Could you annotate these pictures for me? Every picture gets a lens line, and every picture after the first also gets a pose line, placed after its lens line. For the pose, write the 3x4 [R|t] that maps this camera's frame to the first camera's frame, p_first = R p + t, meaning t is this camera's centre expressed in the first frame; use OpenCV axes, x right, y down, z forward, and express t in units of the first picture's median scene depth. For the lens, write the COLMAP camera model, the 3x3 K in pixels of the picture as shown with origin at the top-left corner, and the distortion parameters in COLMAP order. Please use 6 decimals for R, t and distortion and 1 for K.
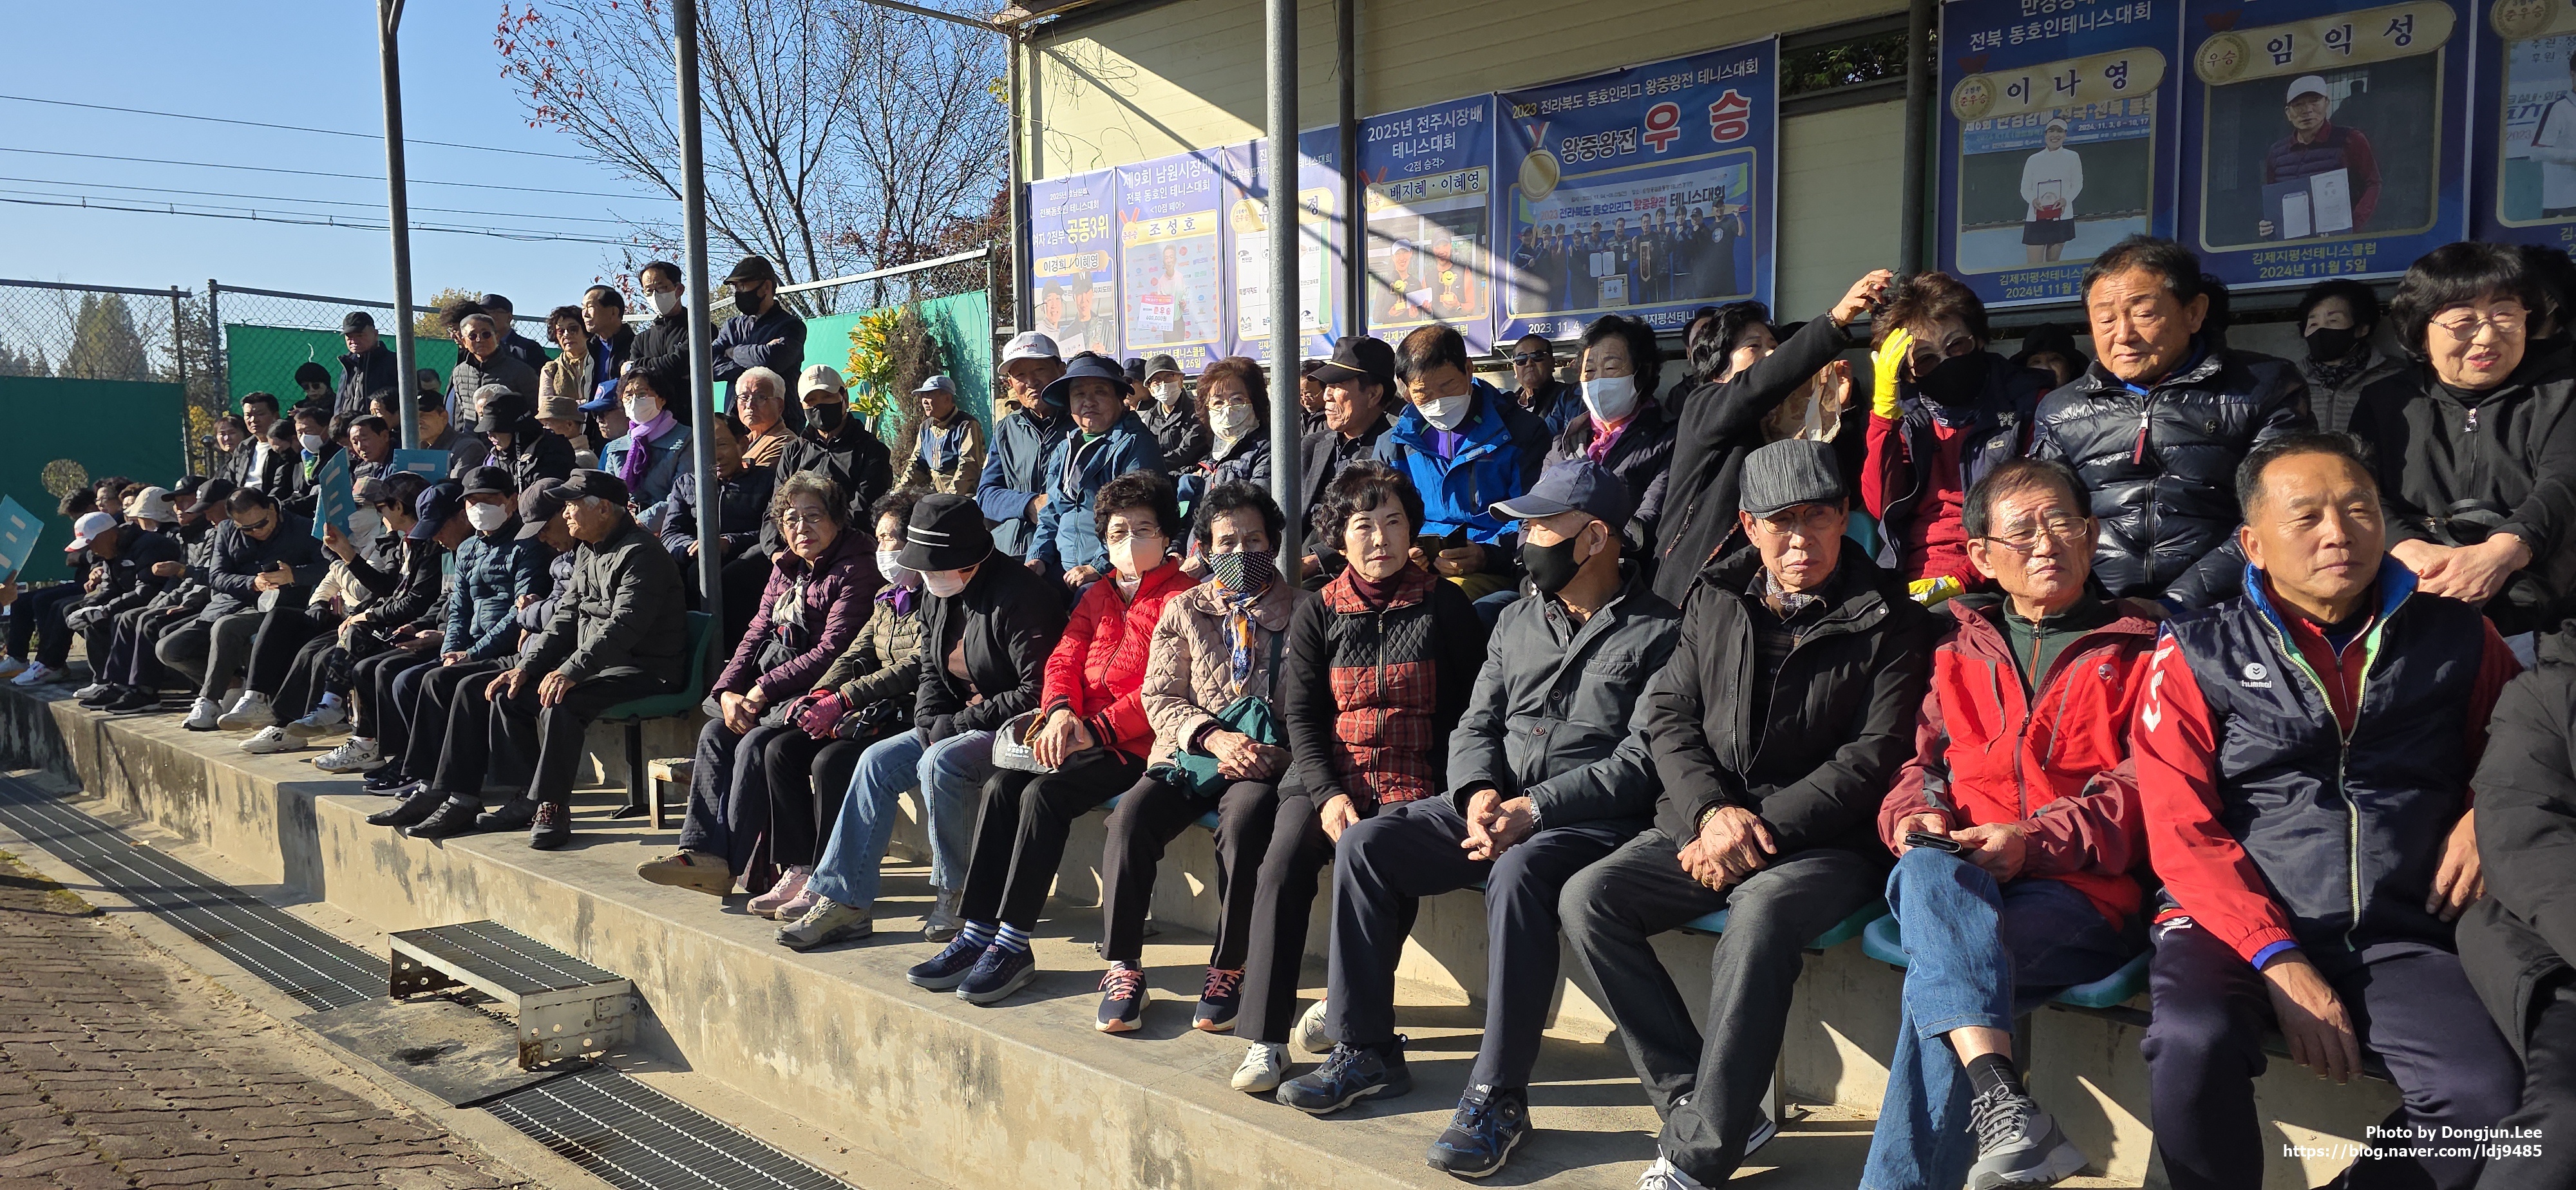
lens RADIAL K [[1728.3, 0, 1244.4], [0, 1728.3, 579.8], [0, 0, 1]] dist [0.064974, -0.069747]
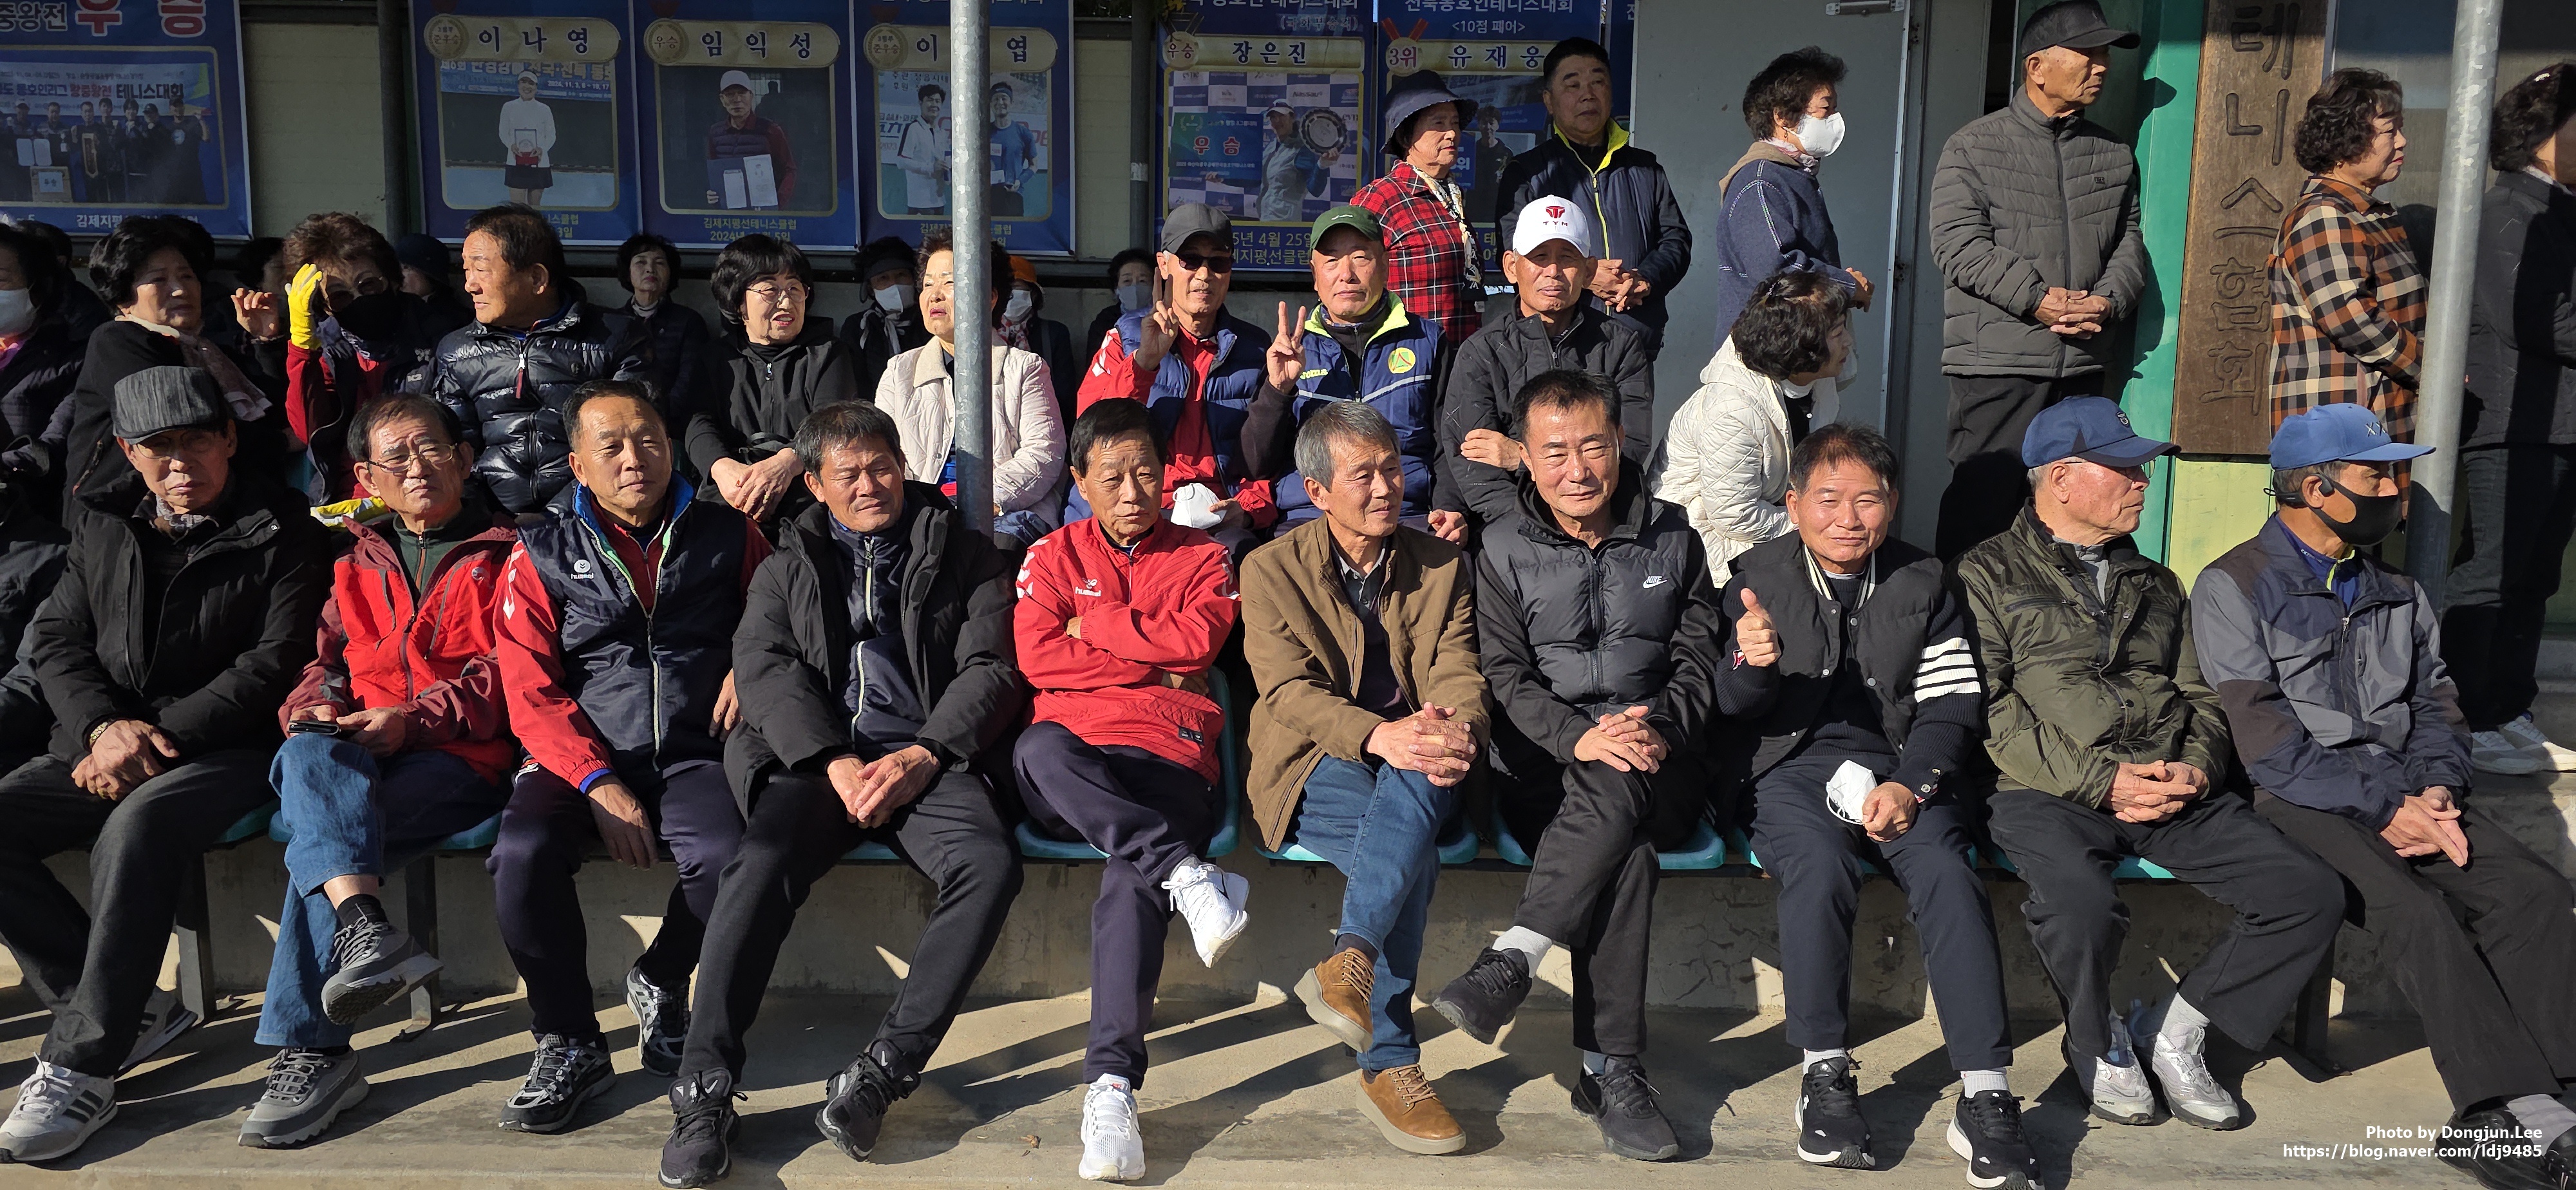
lens RADIAL K [[1728.3, 0, 1291.5], [0, 1728.3, 617.9], [0, 0, 1]] dist [0.064974, -0.069747]
pose [[0.707161, -0.065250, 0.704035, 0.035493], [0.020177, 0.997189, 0.072153, 0.006729], [-0.706764, -0.036819, 0.706490, -0.212978]]
